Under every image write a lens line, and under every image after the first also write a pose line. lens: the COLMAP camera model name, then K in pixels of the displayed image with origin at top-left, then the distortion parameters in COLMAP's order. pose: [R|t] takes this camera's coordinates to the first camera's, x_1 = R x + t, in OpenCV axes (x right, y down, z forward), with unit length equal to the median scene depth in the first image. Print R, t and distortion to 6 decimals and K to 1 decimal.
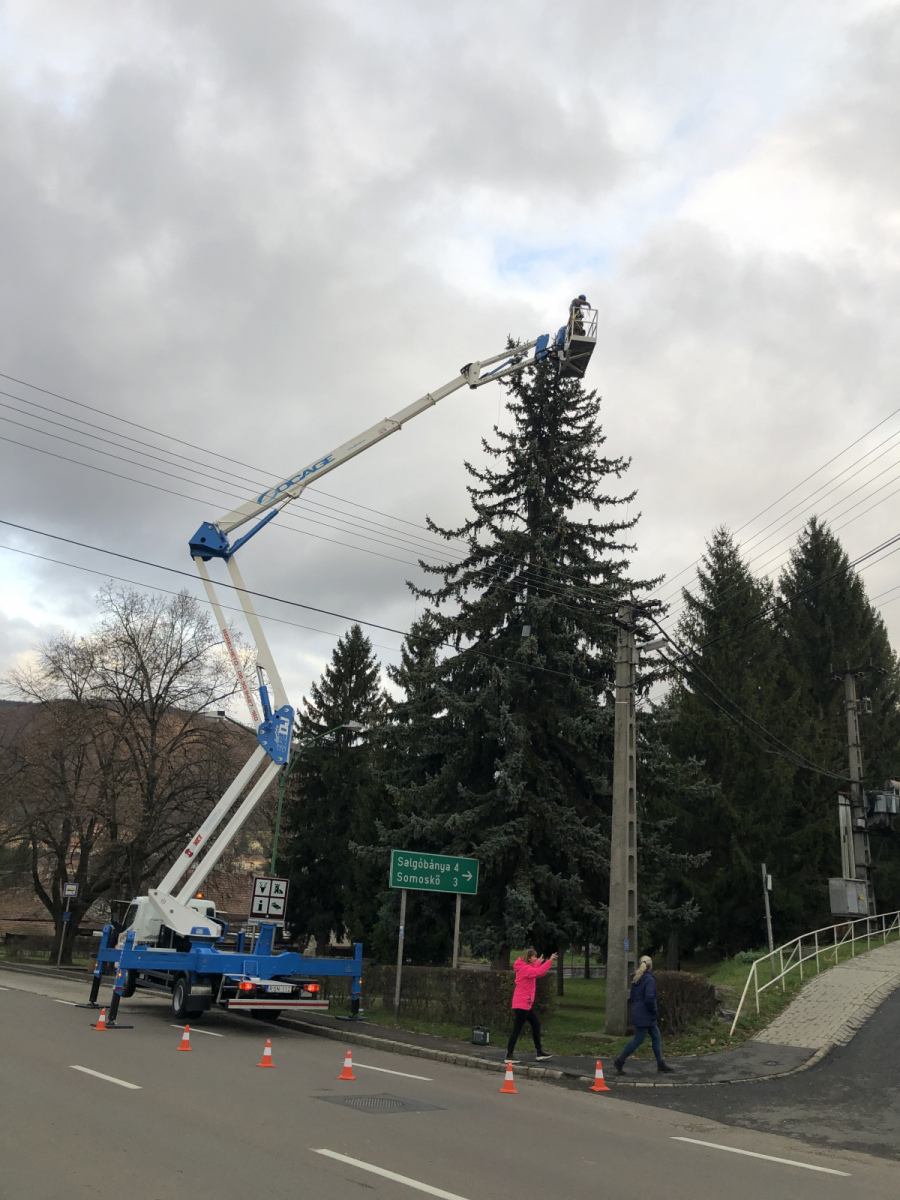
lens RADIAL K [[989.3, 0, 450.0], [0, 989.3, 600.0], [0, 0, 1]] dist [-0.003511, -0.003192]
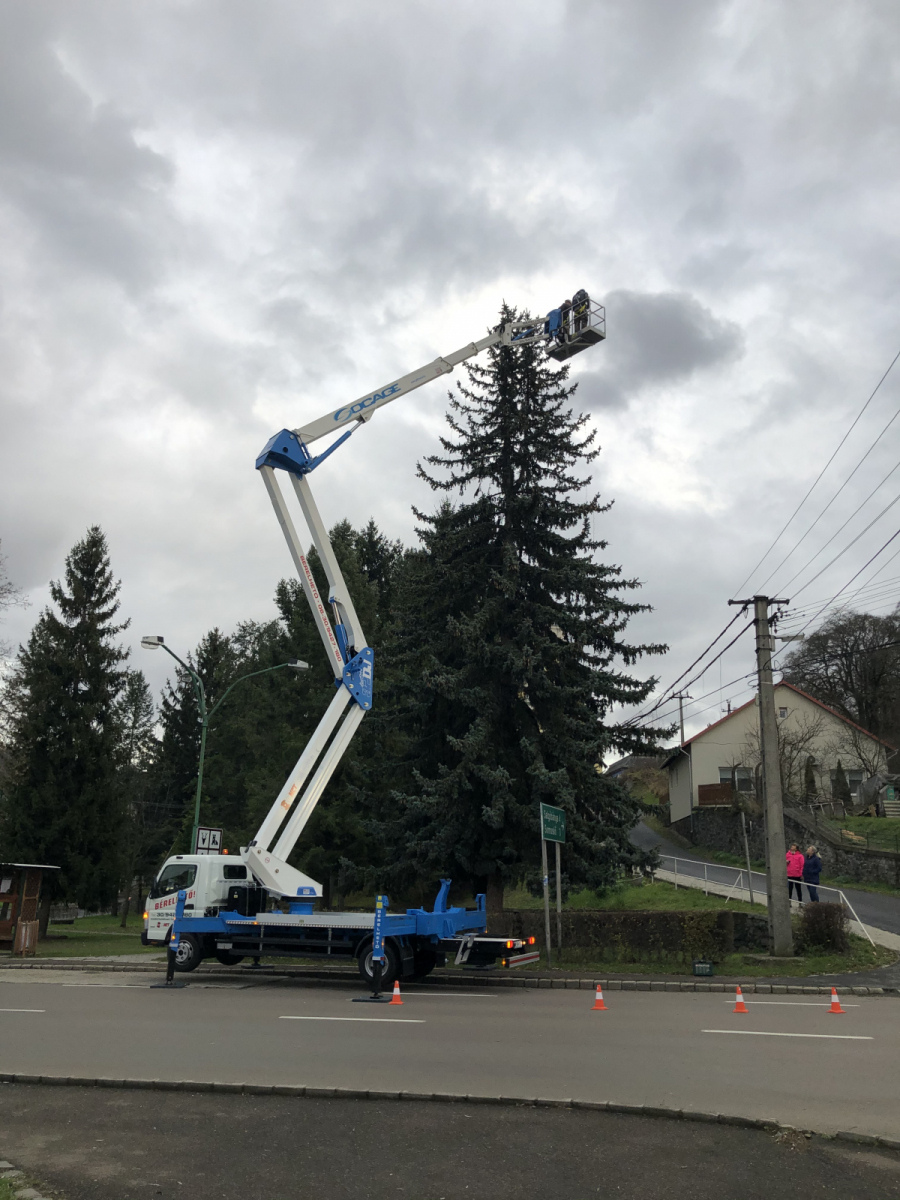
lens RADIAL K [[989.3, 0, 450.0], [0, 989.3, 600.0], [0, 0, 1]] dist [-0.003511, -0.003192]
pose [[0.810446, 0.113622, 0.574689, -0.534602], [-0.151995, 0.988199, 0.018970, 0.027602], [-0.565752, -0.102724, 0.818152, 0.166397]]
